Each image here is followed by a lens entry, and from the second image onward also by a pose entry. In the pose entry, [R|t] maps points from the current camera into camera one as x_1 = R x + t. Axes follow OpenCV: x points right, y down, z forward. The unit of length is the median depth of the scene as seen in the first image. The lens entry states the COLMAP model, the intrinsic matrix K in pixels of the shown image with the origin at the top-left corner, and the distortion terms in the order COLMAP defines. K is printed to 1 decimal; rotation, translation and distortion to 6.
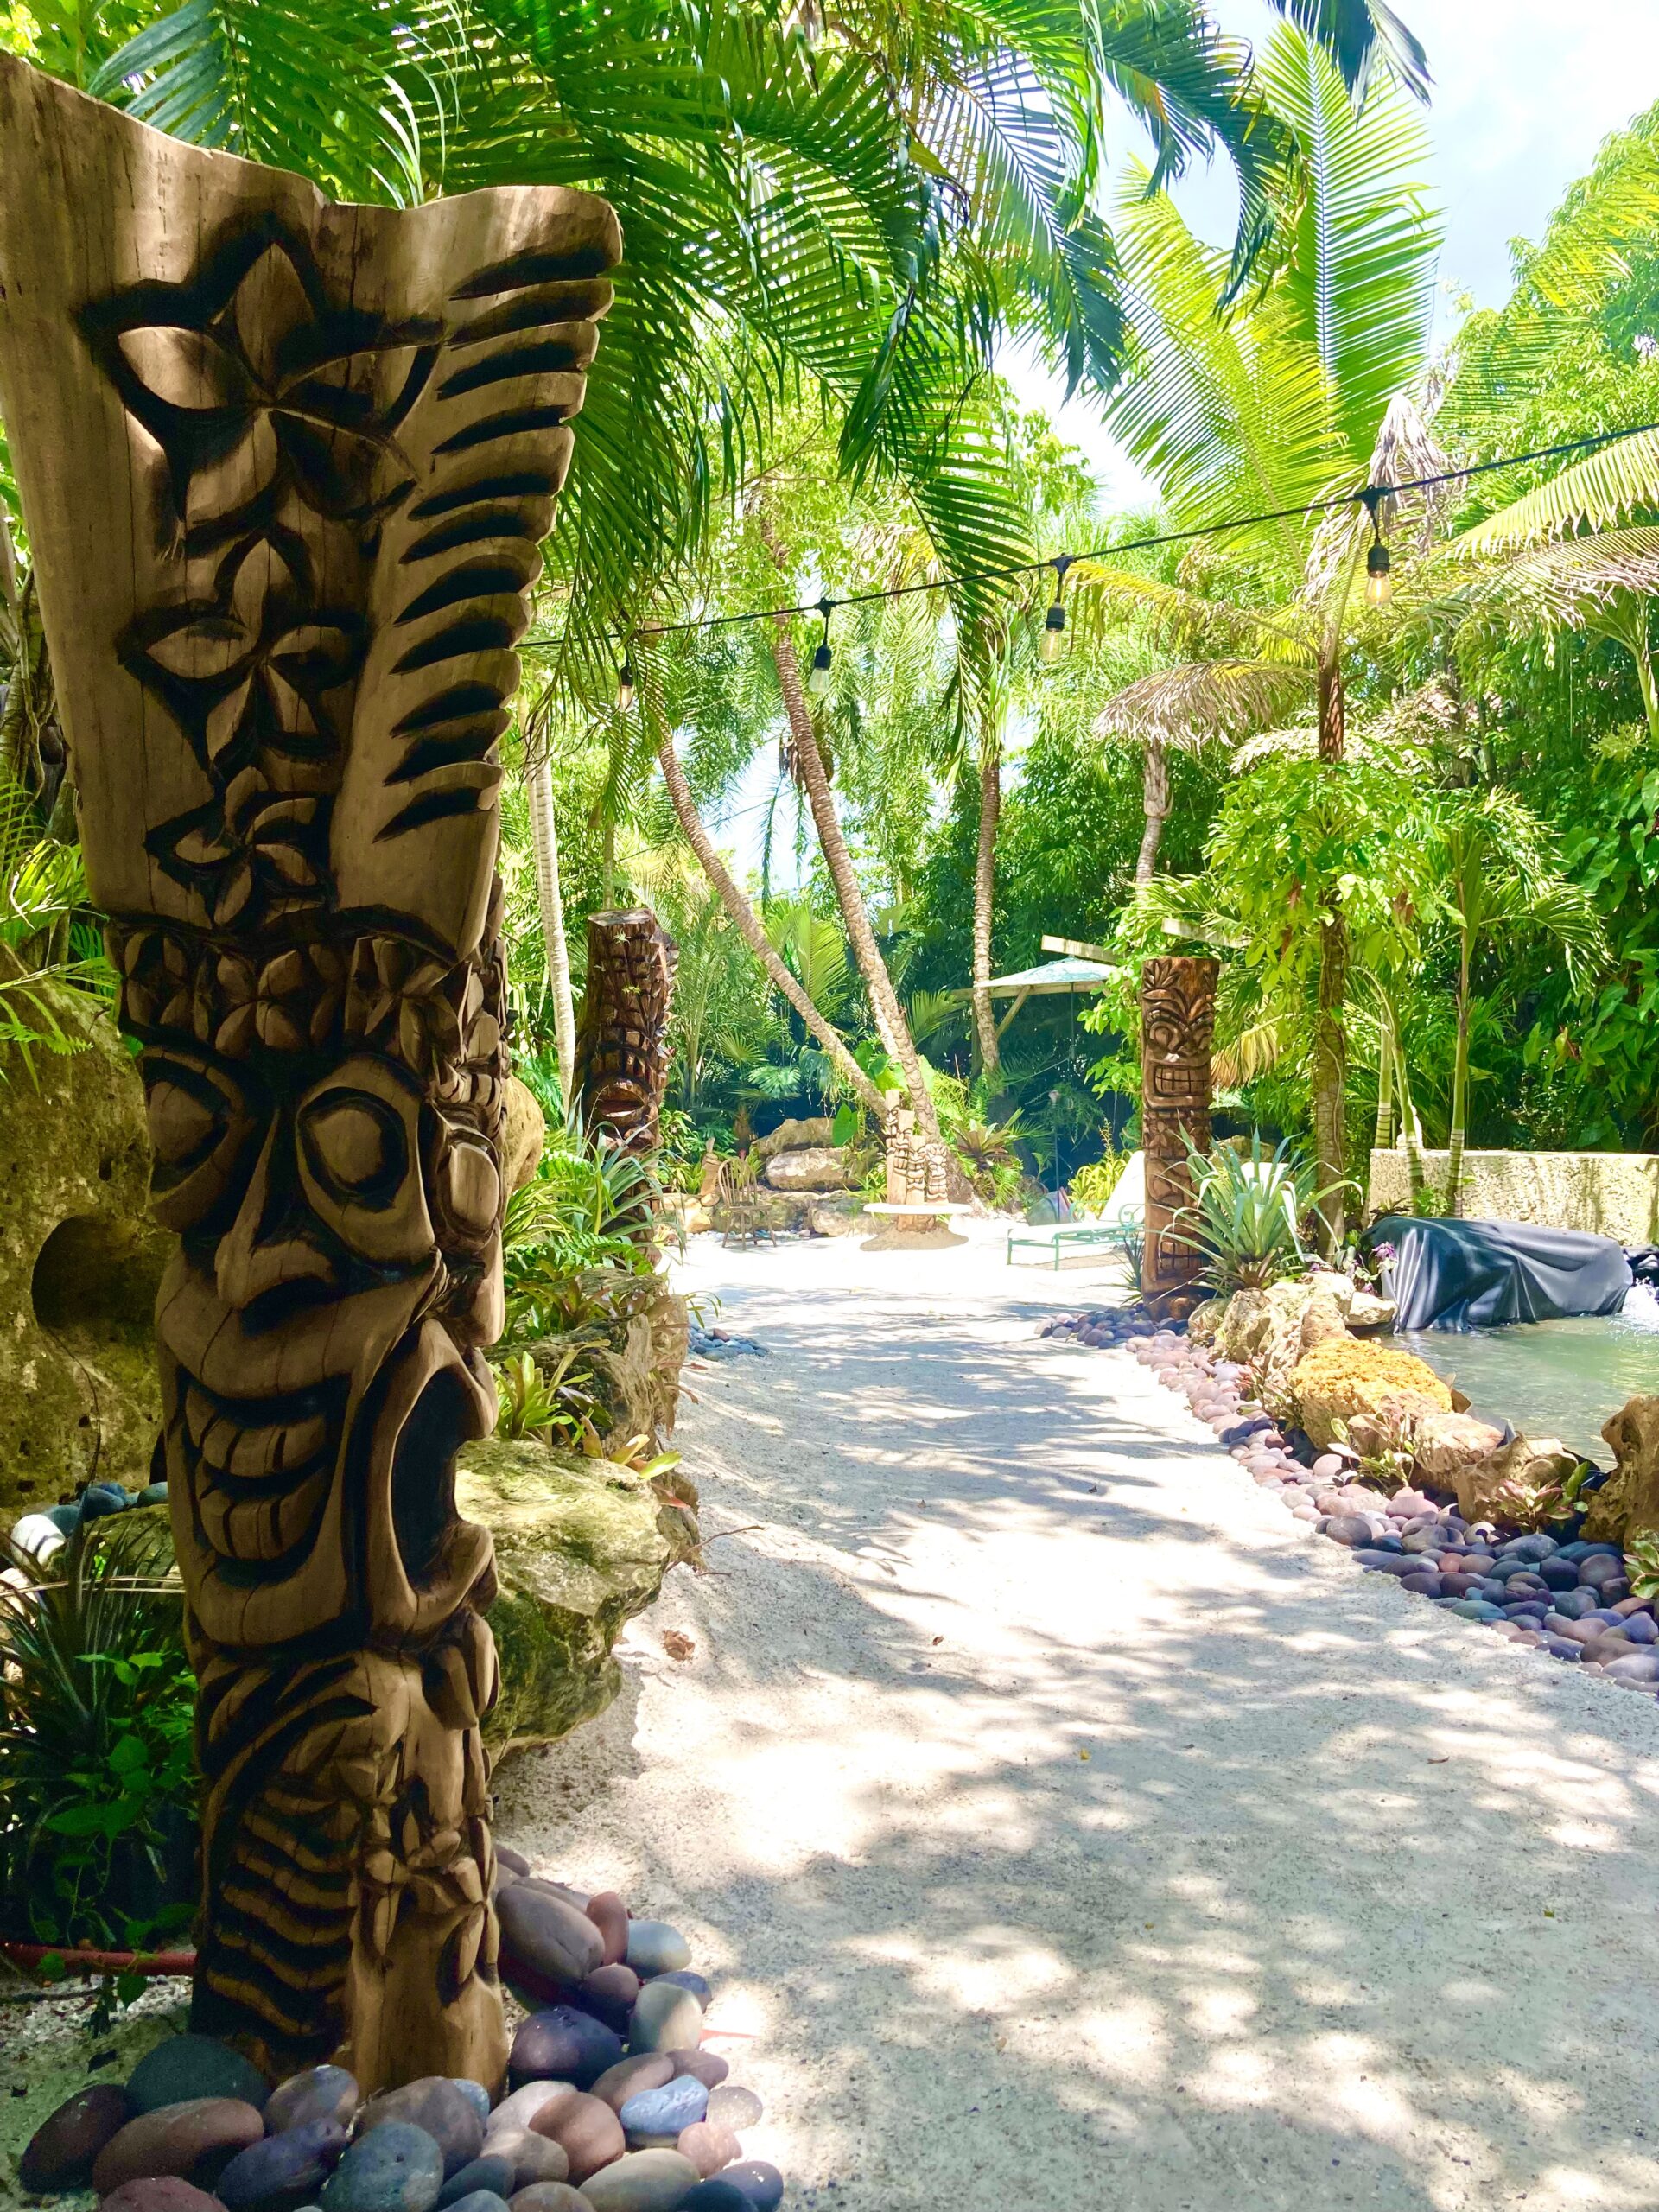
lens RADIAL K [[1772.6, 0, 802.7], [0, 1772.6, 1105.7], [0, 0, 1]] dist [0.076148, -0.243396]
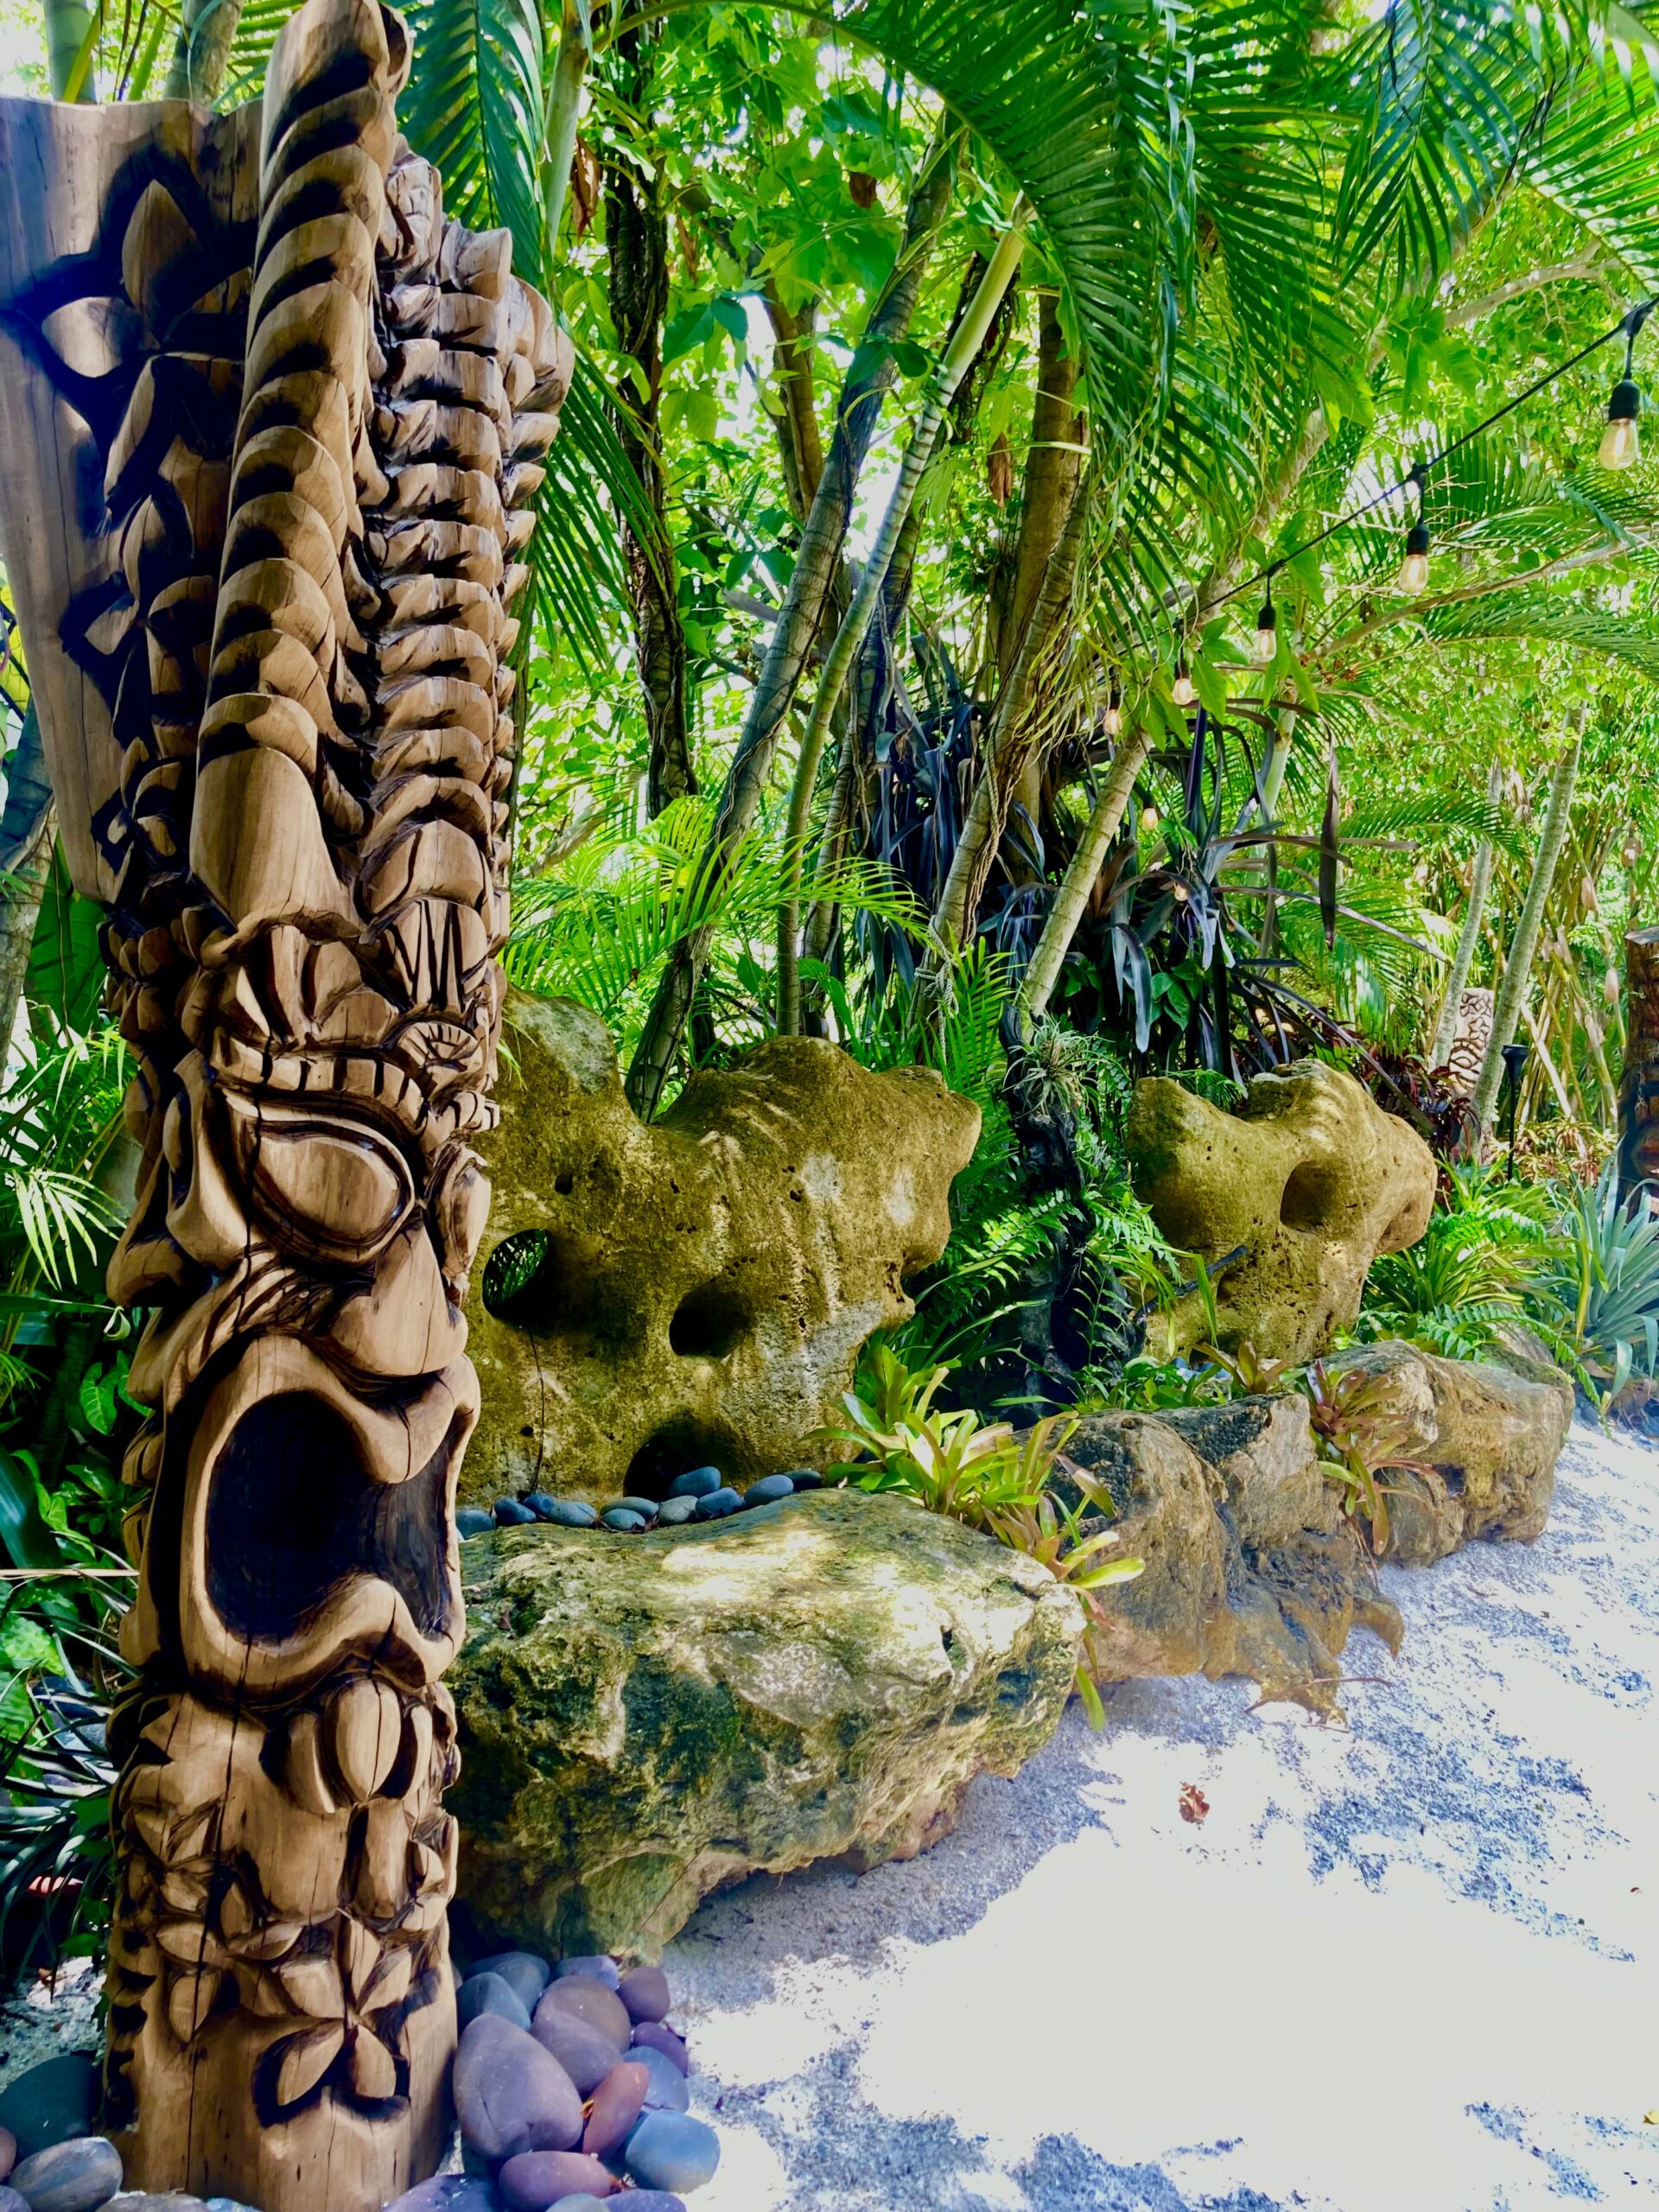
lens RADIAL K [[1775.4, 0, 771.5], [0, 1775.4, 1136.2], [0, 0, 1]] dist [0.133386, -0.246646]
pose [[0.758722, 0.002899, -0.651408, 0.062531], [-0.014232, 0.999825, -0.012128, 0.003249], [0.651259, 0.018473, 0.758631, 0.053647]]
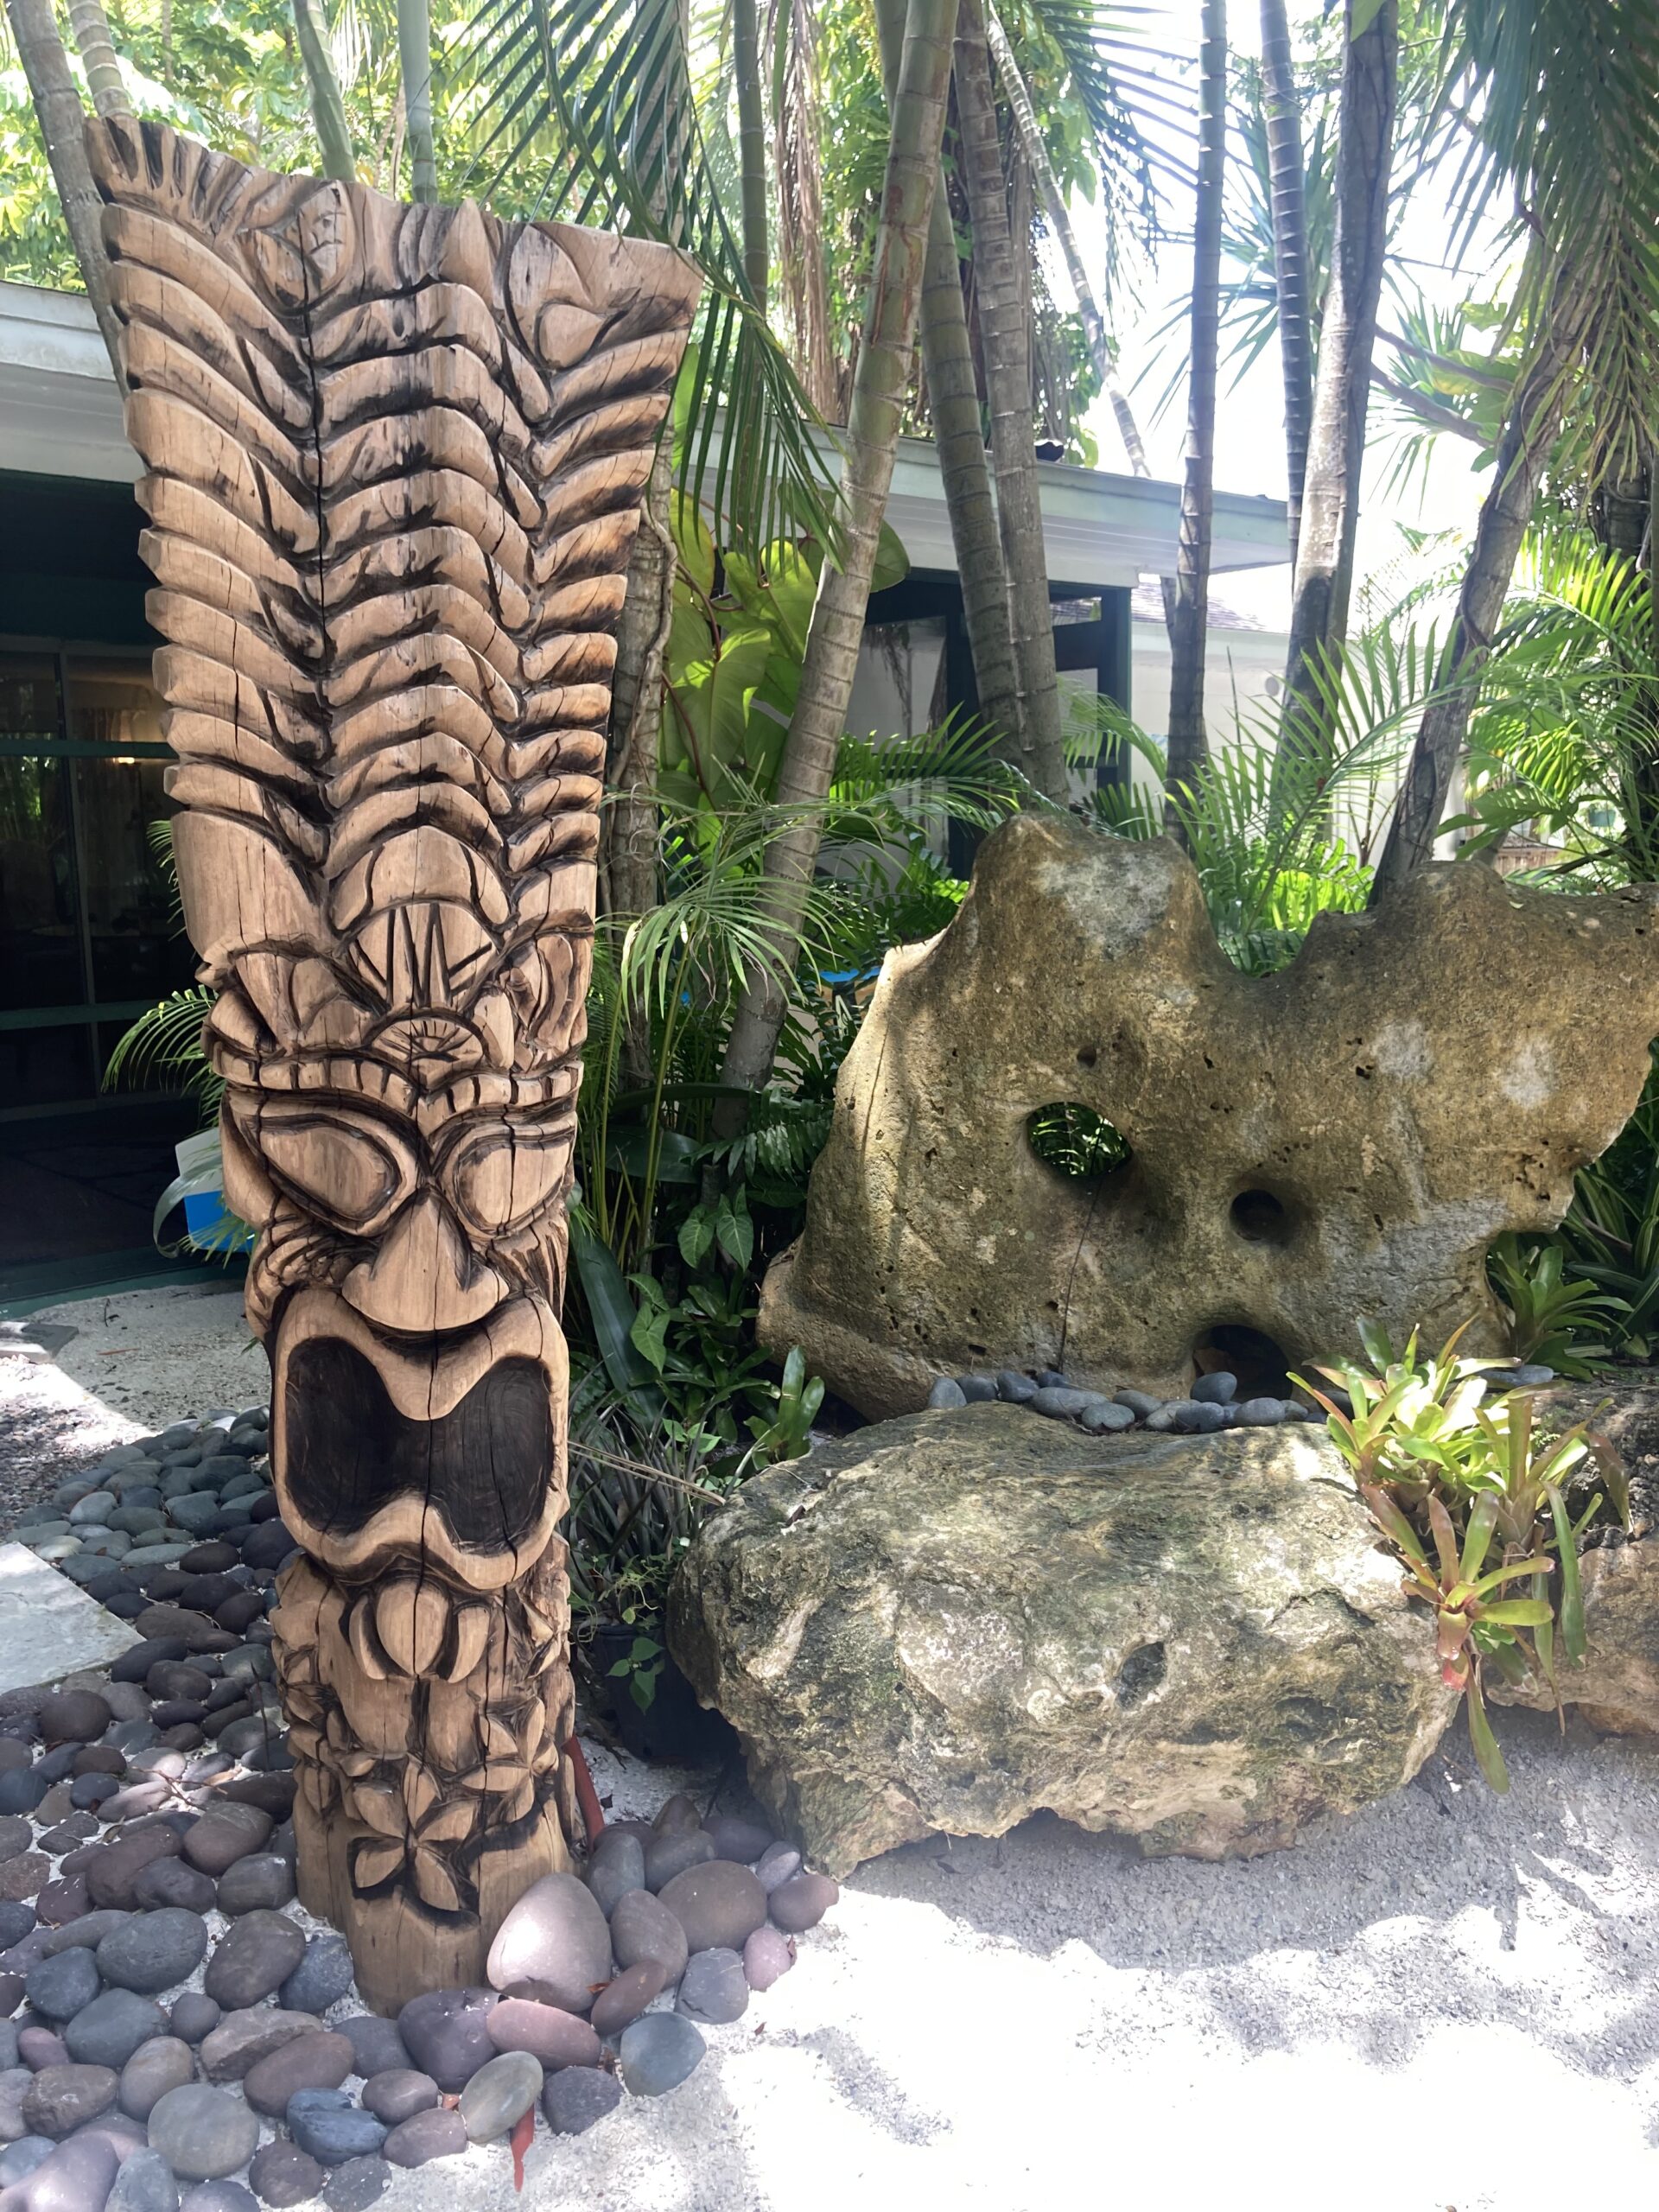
lens RADIAL K [[1751.1, 0, 820.6], [0, 1751.1, 1109.1], [0, 0, 1]] dist [0.059703, -0.093246]
pose [[0.085158, 0.147753, -0.985351, 0.092599], [0.035400, 0.987871, 0.151190, -0.014757], [0.995738, -0.047756, 0.078894, 0.136257]]
